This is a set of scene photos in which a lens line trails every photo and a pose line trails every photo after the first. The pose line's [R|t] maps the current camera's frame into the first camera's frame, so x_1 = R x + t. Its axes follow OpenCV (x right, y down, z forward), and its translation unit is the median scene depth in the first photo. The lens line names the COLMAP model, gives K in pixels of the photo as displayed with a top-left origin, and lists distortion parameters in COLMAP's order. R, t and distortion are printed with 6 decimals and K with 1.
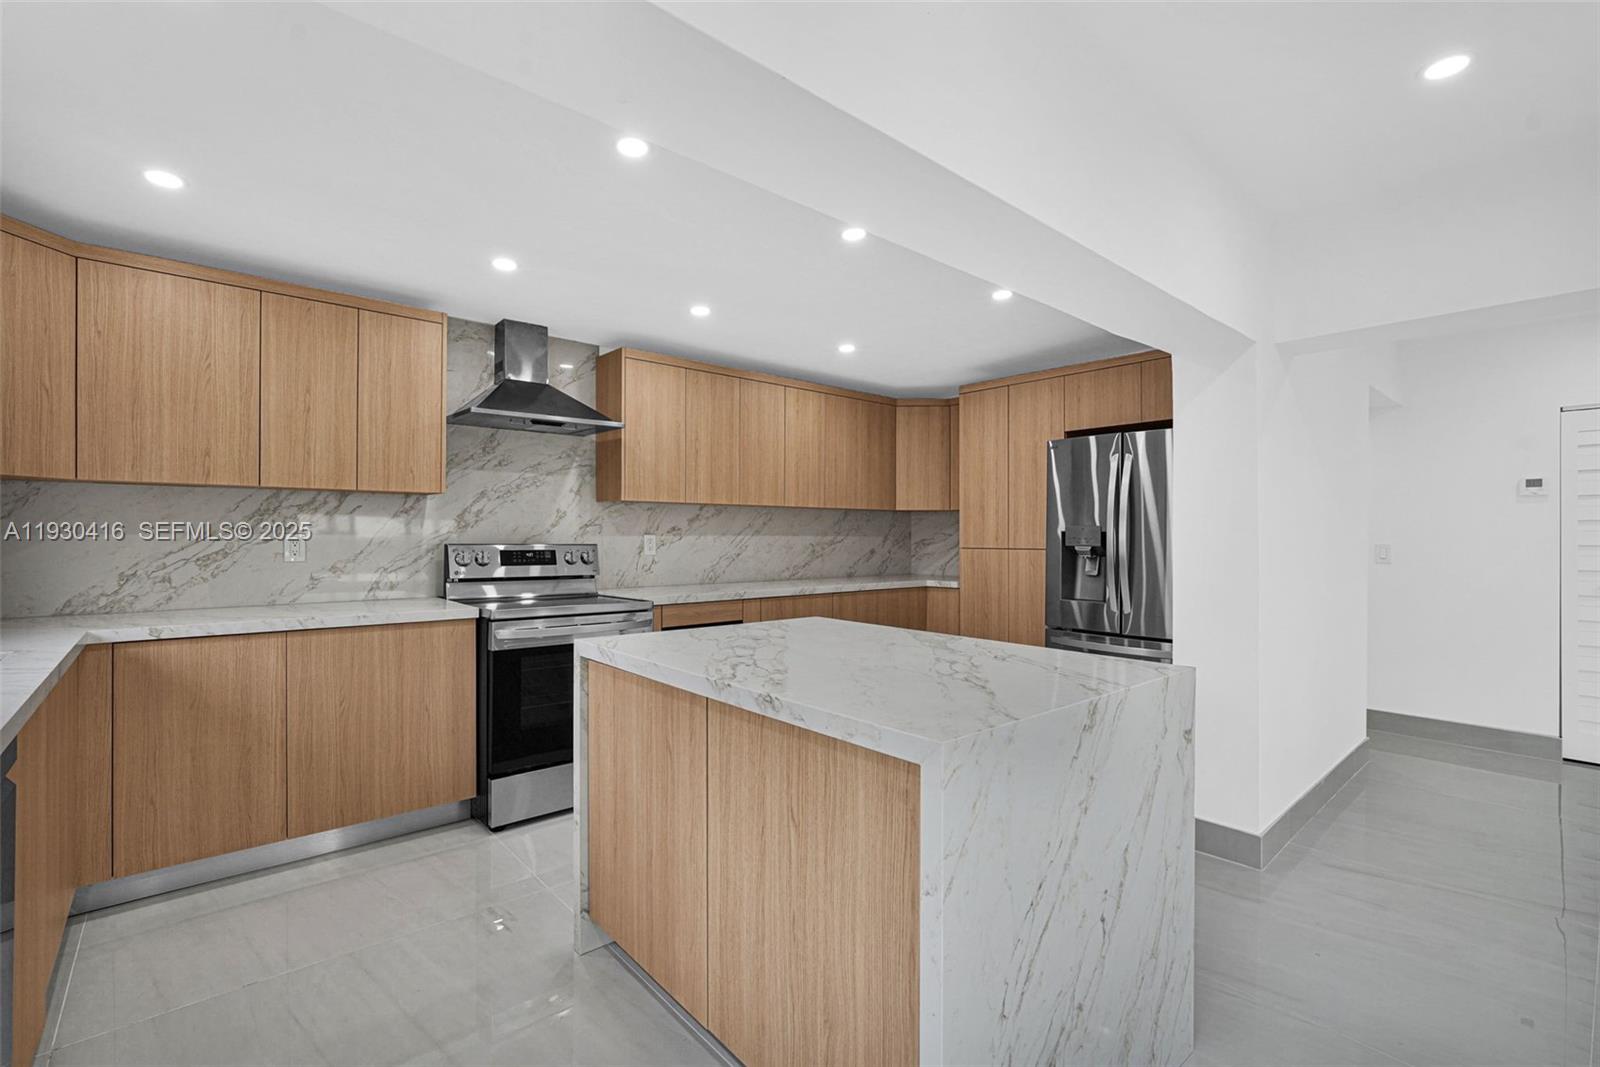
lens RADIAL K [[714.3, 0, 797.6], [0, 714.3, 536.9], [0, 0, 1]] dist [-0.004973, -0.000425]
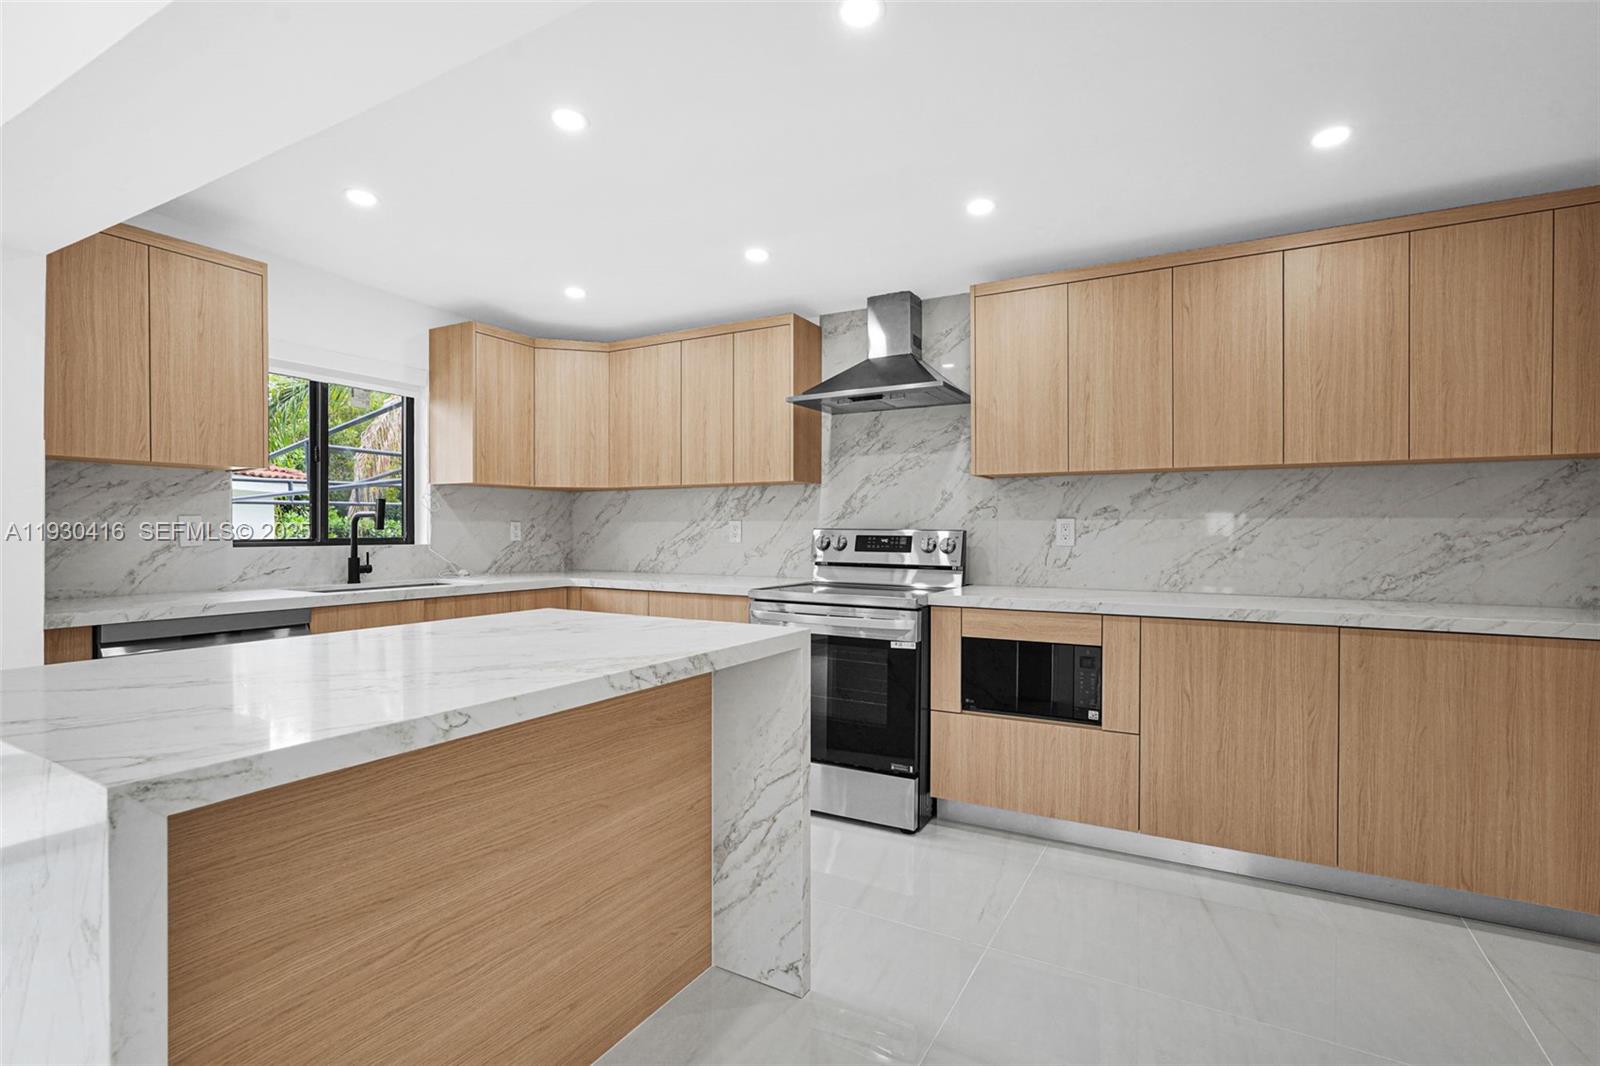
lens RADIAL K [[772.8, 0, 797.4], [0, 772.8, 531.2], [0, 0, 1]] dist [0.003670, -0.000891]
pose [[0.327529, -0.005437, -0.944825, 0.500618], [-0.005882, 0.999952, -0.007793, 0.019626], [0.944823, 0.008110, 0.327482, 0.517198]]
